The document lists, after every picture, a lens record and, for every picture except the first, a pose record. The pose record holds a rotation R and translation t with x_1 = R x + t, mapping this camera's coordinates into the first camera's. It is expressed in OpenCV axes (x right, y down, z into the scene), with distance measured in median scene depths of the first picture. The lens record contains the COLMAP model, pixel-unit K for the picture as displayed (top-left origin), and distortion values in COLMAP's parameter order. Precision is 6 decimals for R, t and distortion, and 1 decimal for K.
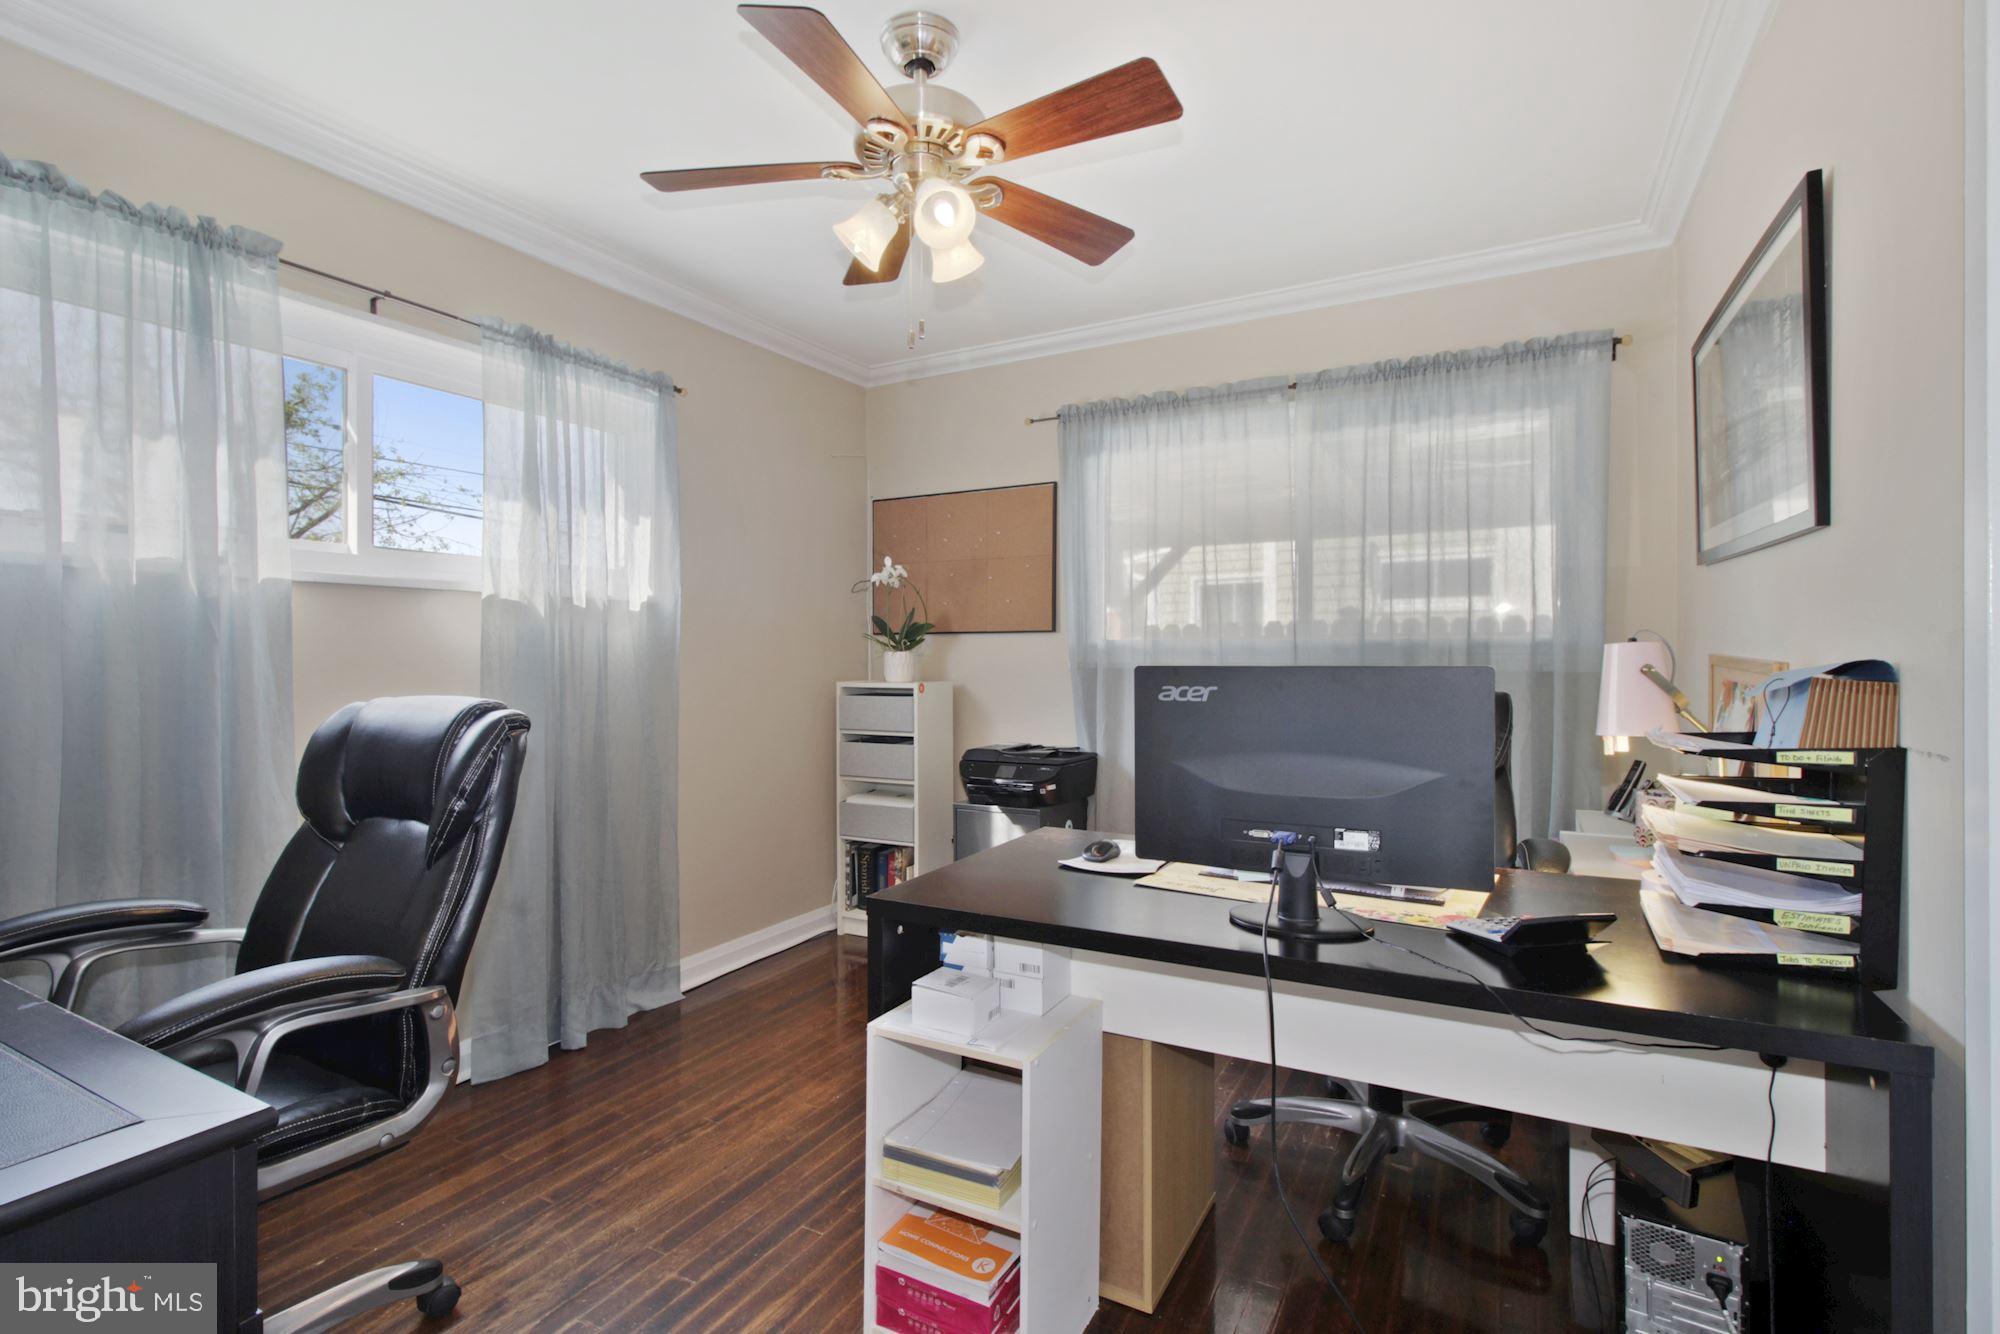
lens RADIAL K [[941.6, 0, 994.5], [0, 941.6, 663.6], [0, 0, 1]] dist [0.002067, 0.003459]
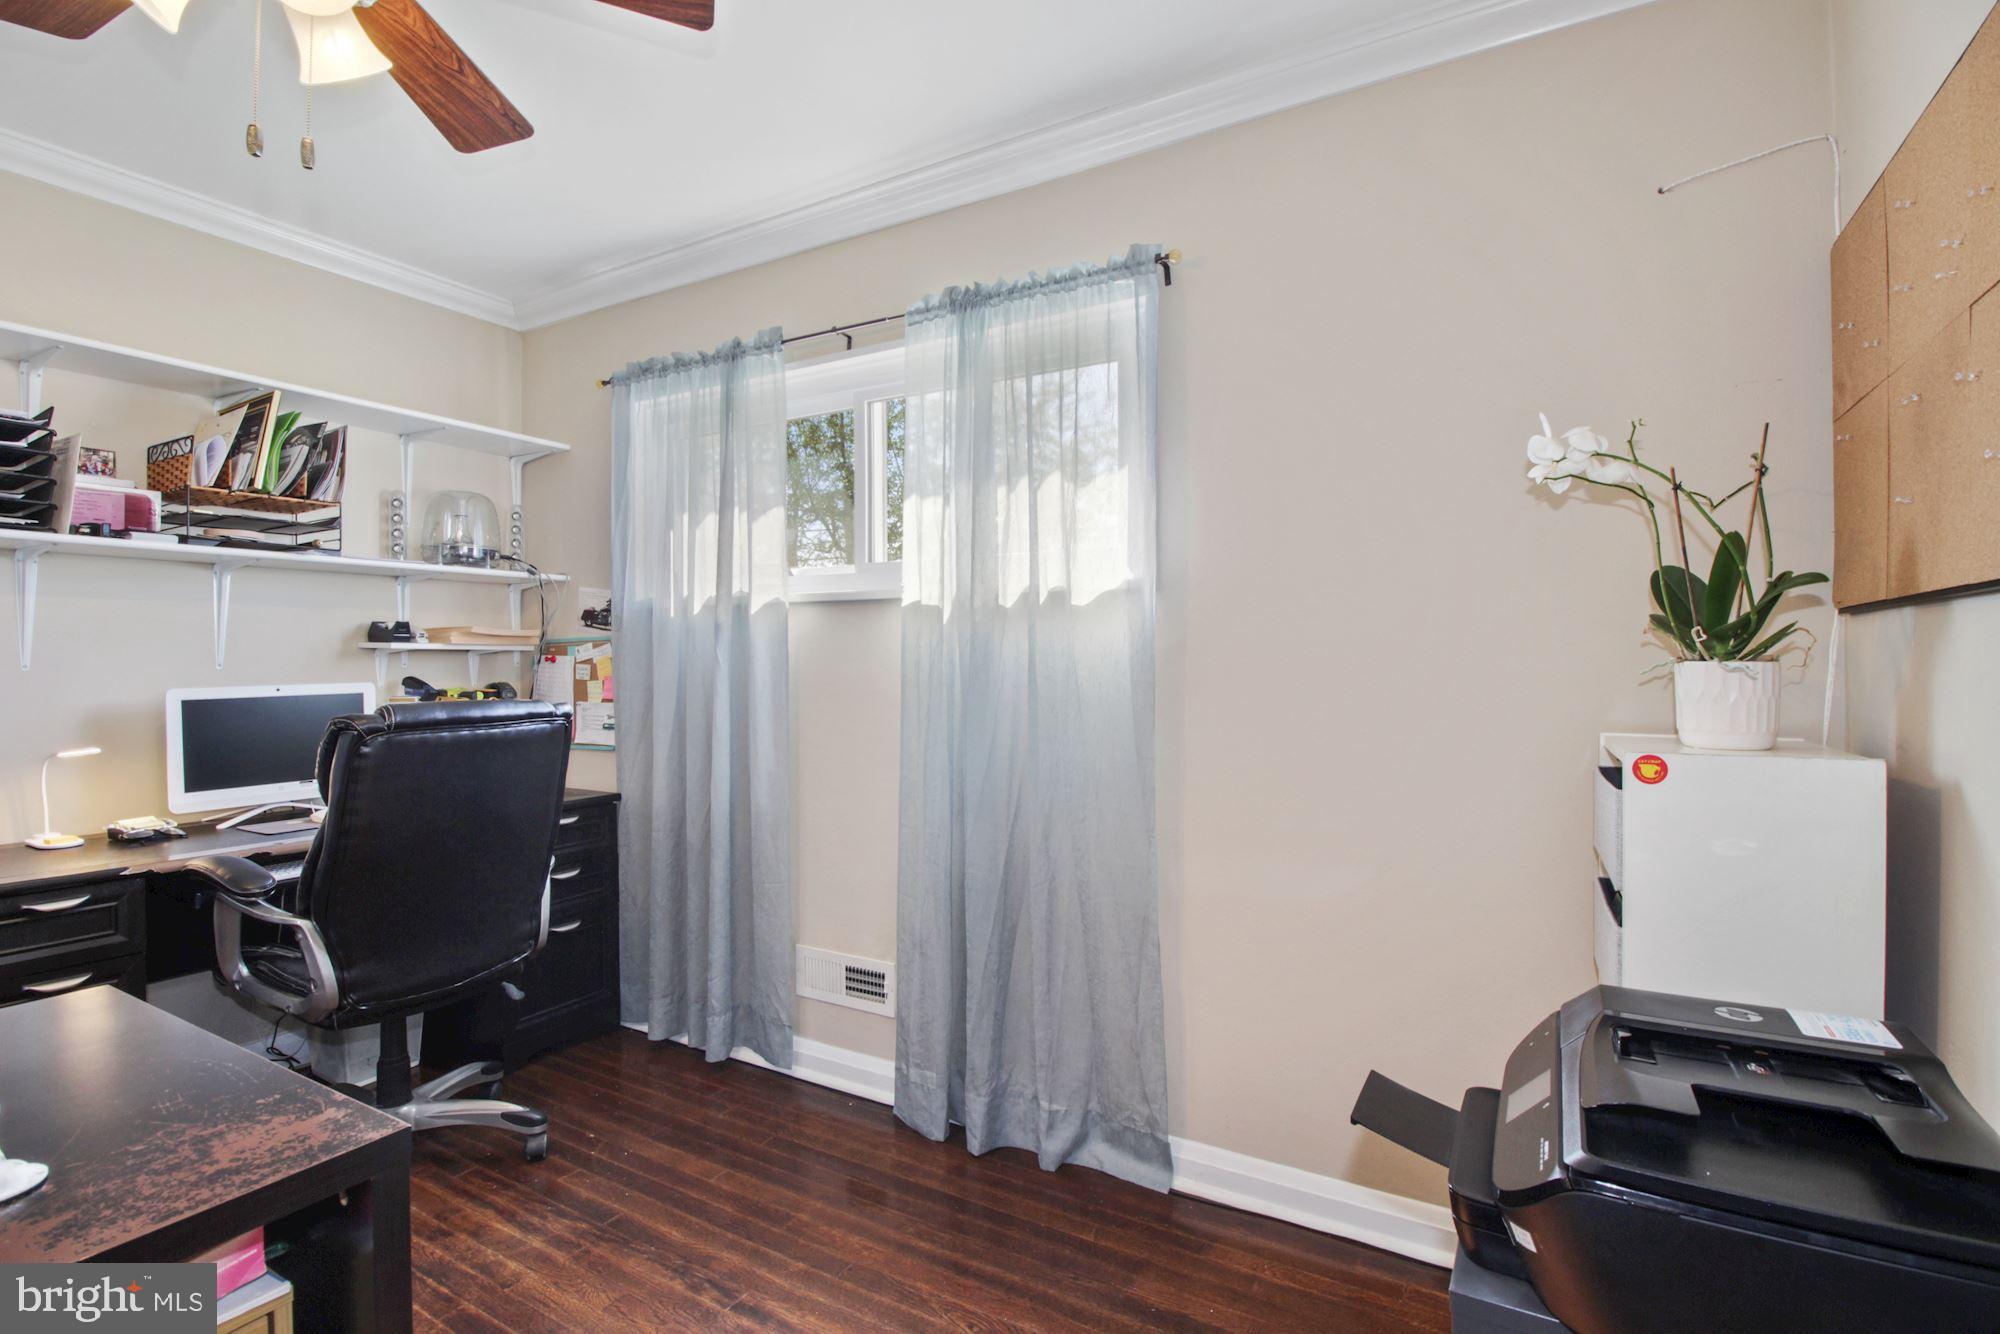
lens RADIAL K [[941.6, 0, 992.0], [0, 941.6, 656.5], [0, 0, 1]] dist [0.002067, 0.003459]
pose [[-0.033810, 0.006191, -0.999409, 0.444944], [-0.003289, 0.999975, 0.006306, -0.027109], [0.999423, 0.003501, -0.033788, 1.269865]]
